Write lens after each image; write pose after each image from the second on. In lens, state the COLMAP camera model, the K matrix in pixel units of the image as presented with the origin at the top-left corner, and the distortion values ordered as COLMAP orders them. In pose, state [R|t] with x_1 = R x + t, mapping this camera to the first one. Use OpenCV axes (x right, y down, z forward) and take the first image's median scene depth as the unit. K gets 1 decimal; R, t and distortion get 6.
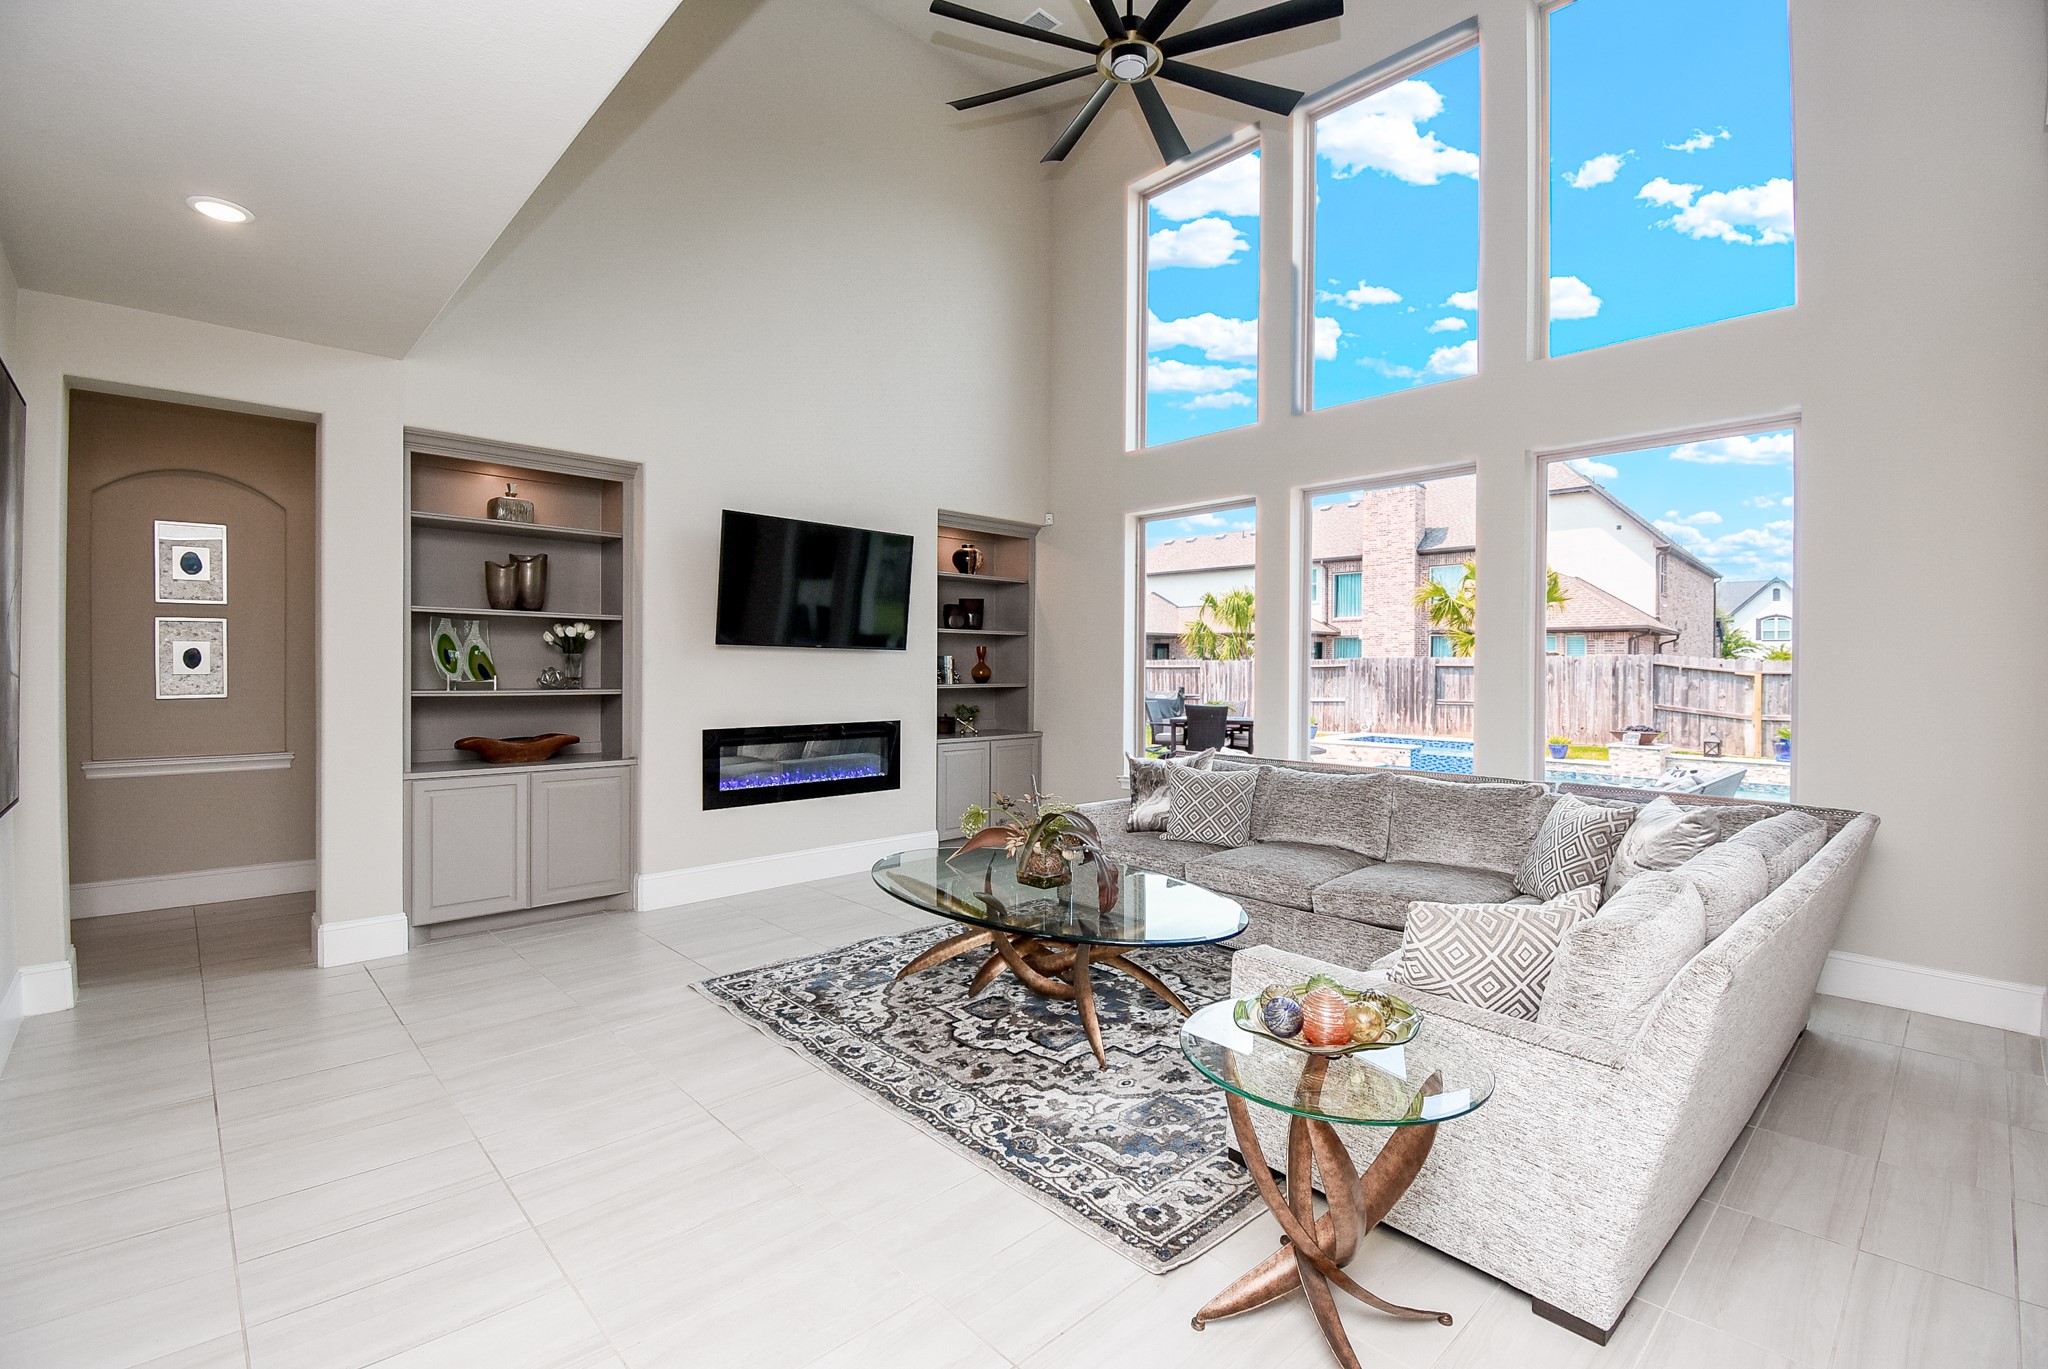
lens RADIAL K [[901.6, 0, 1021.3], [0, 901.6, 674.3], [0, 0, 1]] dist [0.019592, -0.025310]
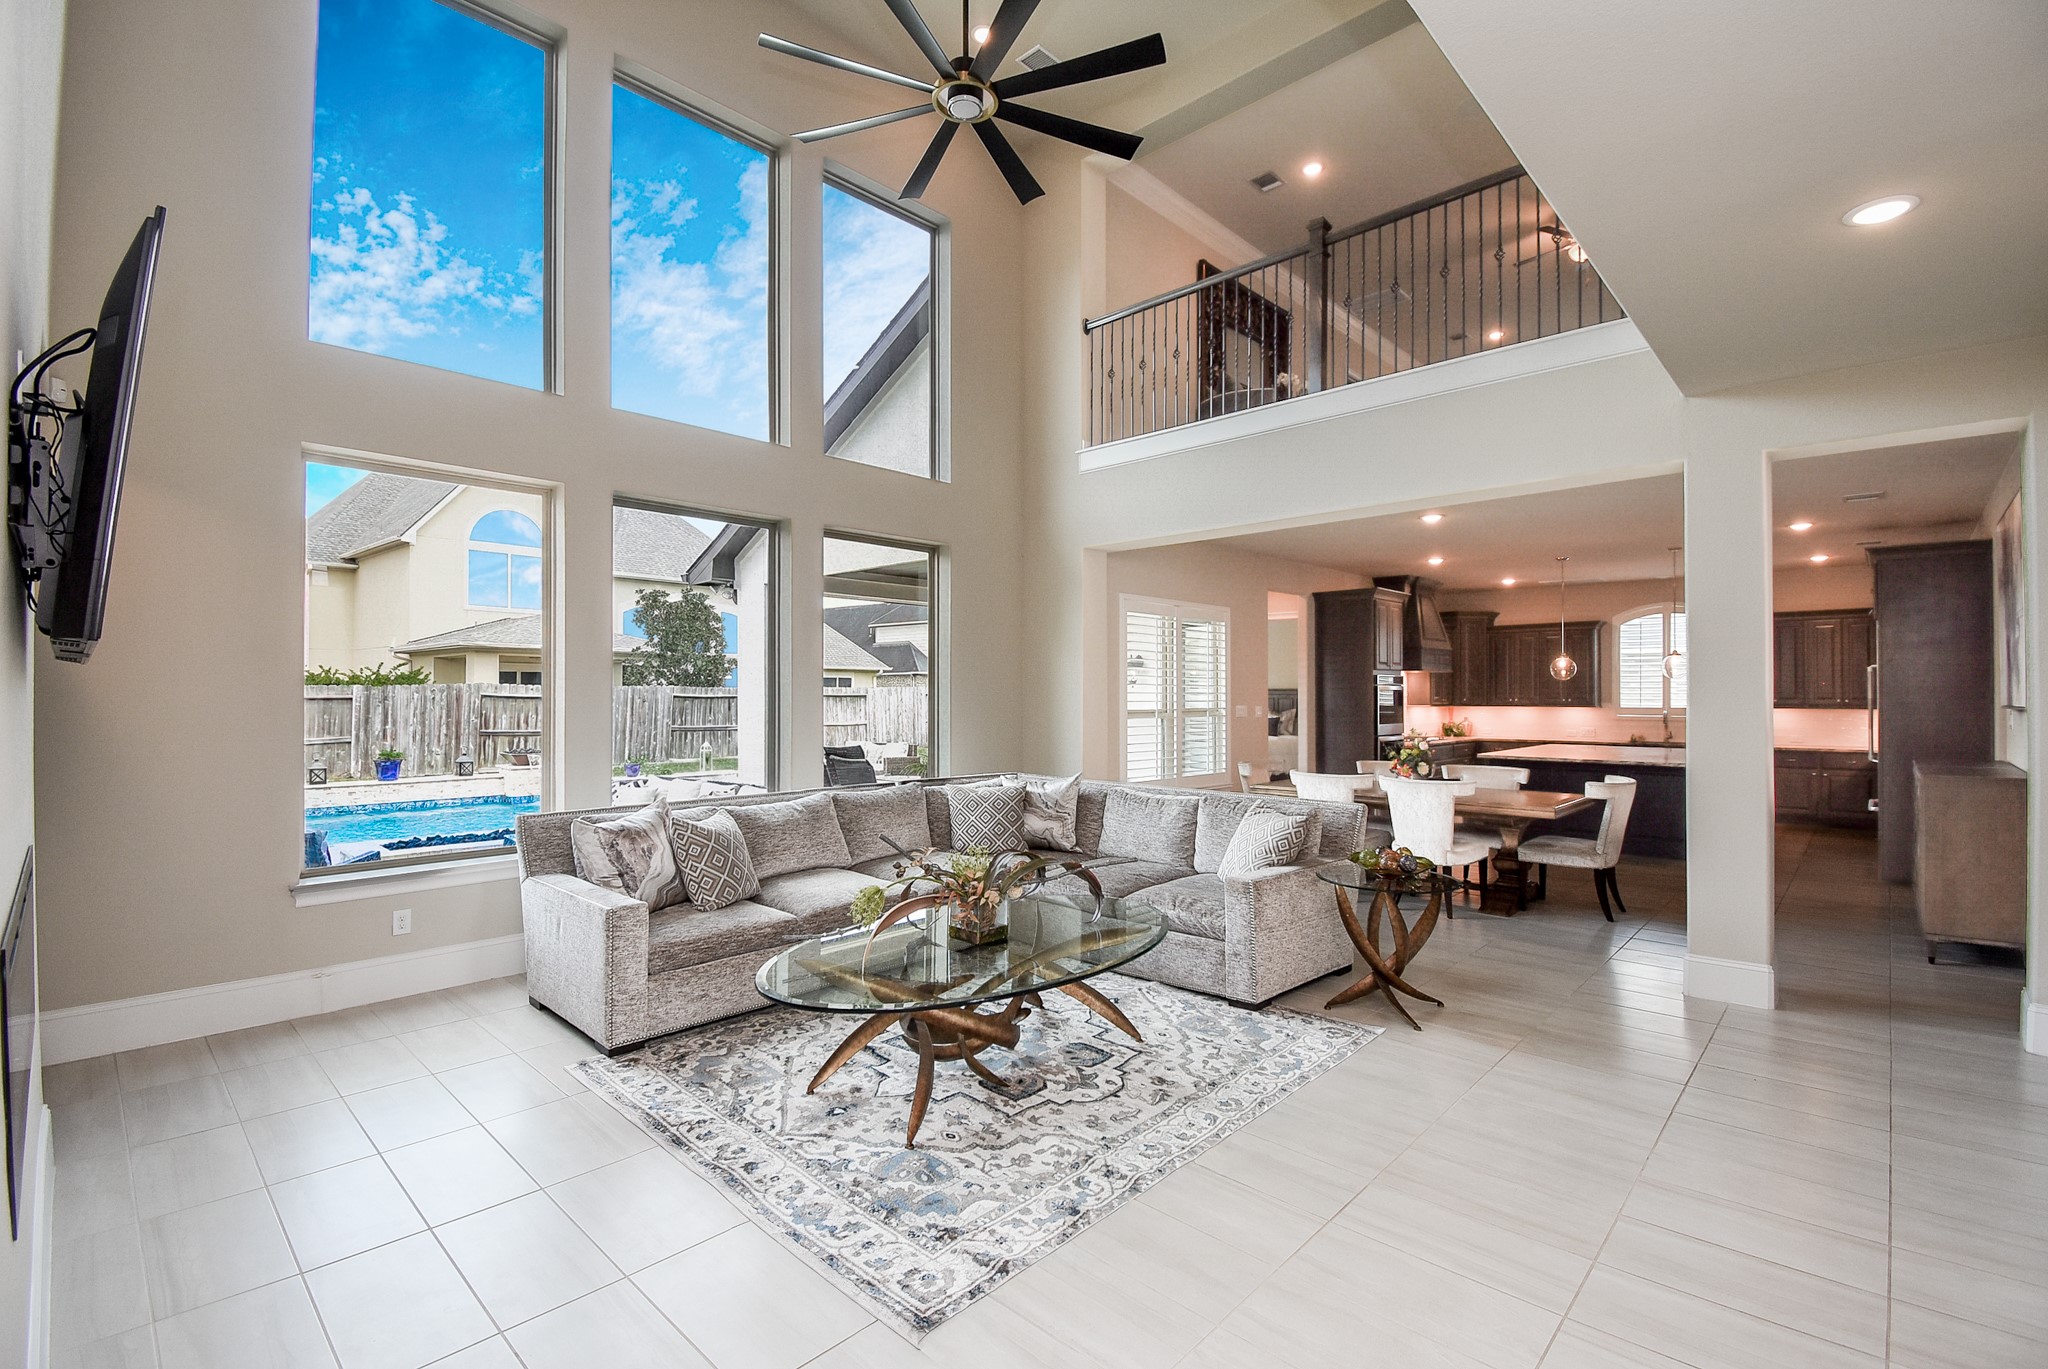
lens RADIAL K [[909.2, 0, 1015.0], [0, 909.2, 687.5], [0, 0, 1]] dist [0.020895, -0.025456]
pose [[-0.054494, 0.001555, 0.998513, -0.655481], [0.003148, 0.999994, -0.001386, -0.016877], [-0.998509, 0.003068, -0.054498, 0.731261]]
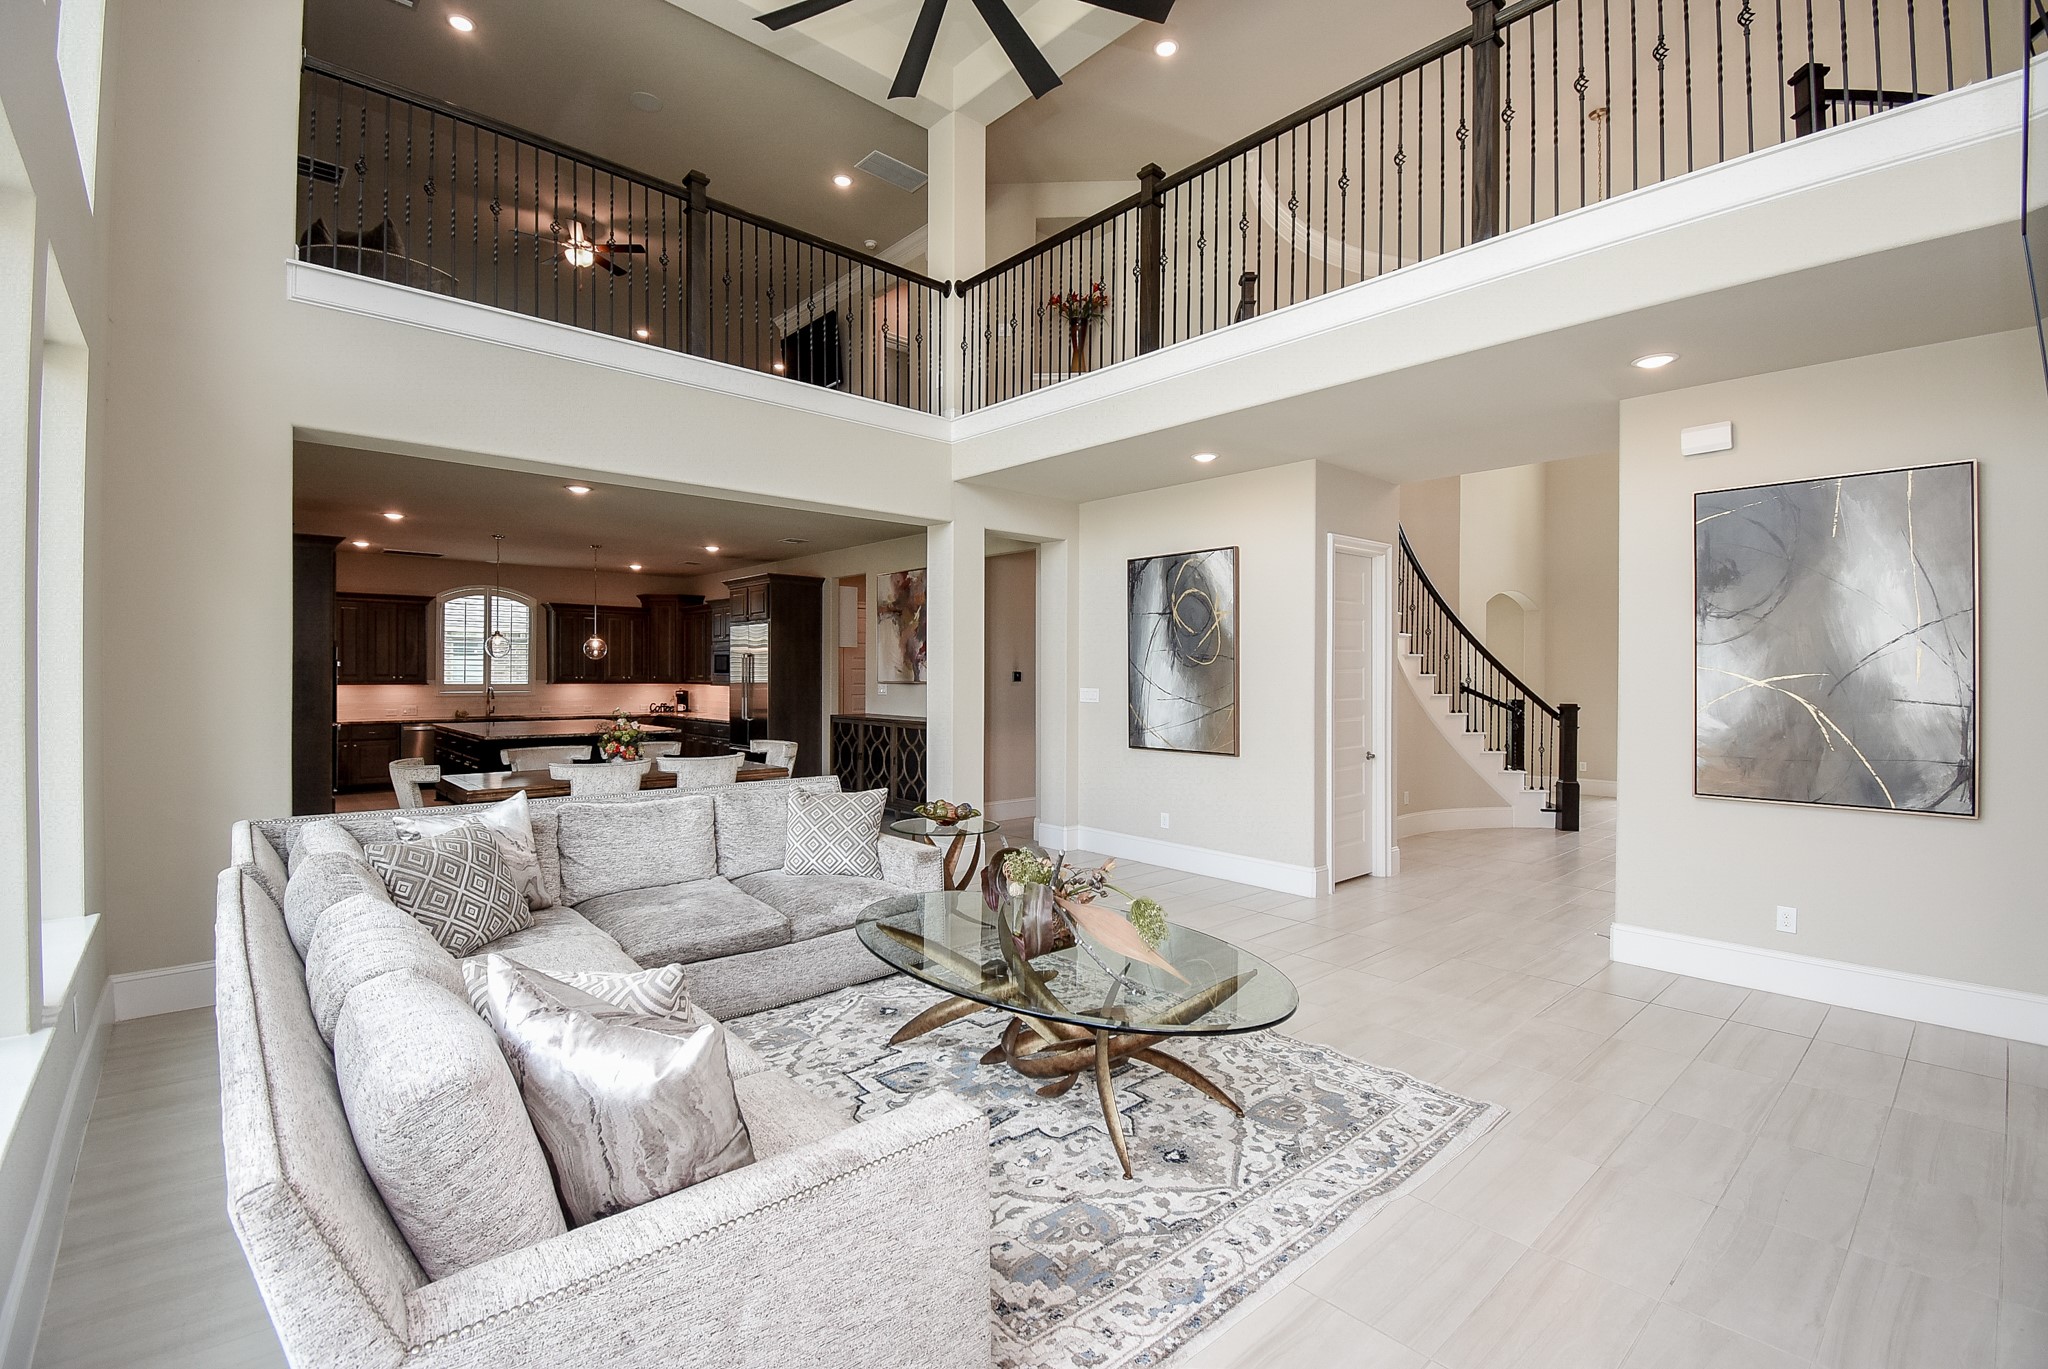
lens RADIAL K [[901.6, 0, 1021.3], [0, 901.6, 674.3], [0, 0, 1]] dist [0.019592, -0.025310]
pose [[-0.999752, -0.011627, 0.019007, 0.025139], [-0.011543, 0.999923, 0.004494, -0.018140], [-0.019057, 0.004274, -0.999809, 1.331412]]
